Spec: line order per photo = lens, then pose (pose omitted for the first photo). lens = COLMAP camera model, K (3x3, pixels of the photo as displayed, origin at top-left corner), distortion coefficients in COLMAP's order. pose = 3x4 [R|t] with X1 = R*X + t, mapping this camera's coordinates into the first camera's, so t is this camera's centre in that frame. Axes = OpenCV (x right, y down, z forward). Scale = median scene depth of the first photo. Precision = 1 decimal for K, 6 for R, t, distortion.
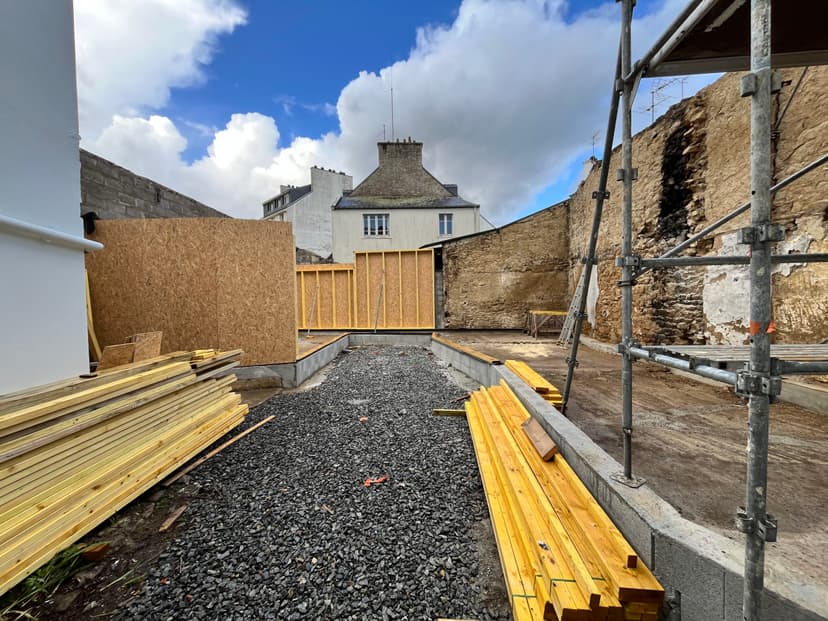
lens RADIAL K [[335.3, 0, 412.2], [0, 335.3, 310.8], [0, 0, 1]] dist [-0.001011, -0.000328]
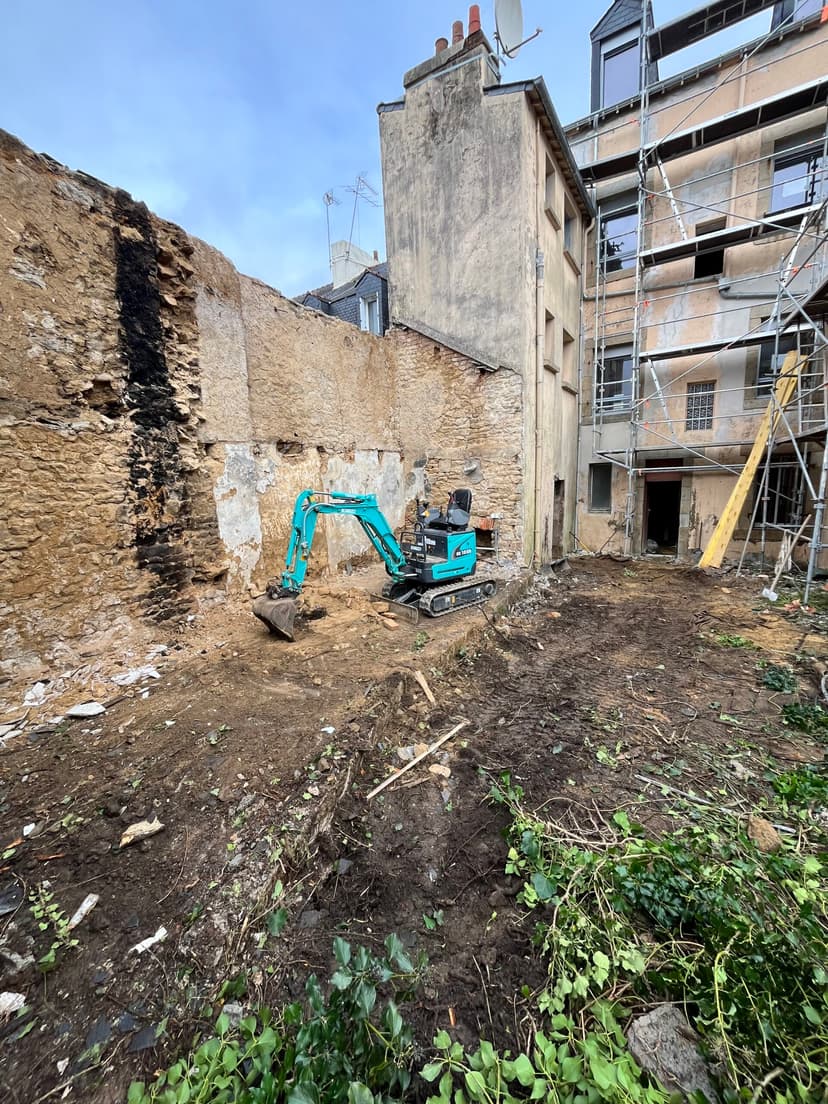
lens RADIAL K [[447.5, 0, 410.4], [0, 447.5, 557.8], [0, 0, 1]] dist [-0.002781, -0.000557]
pose [[-0.886921, -0.023539, 0.461320, -0.011926], [0.075705, 0.977790, 0.195439, -0.053868], [-0.455674, 0.208263, -0.865440, 0.772806]]
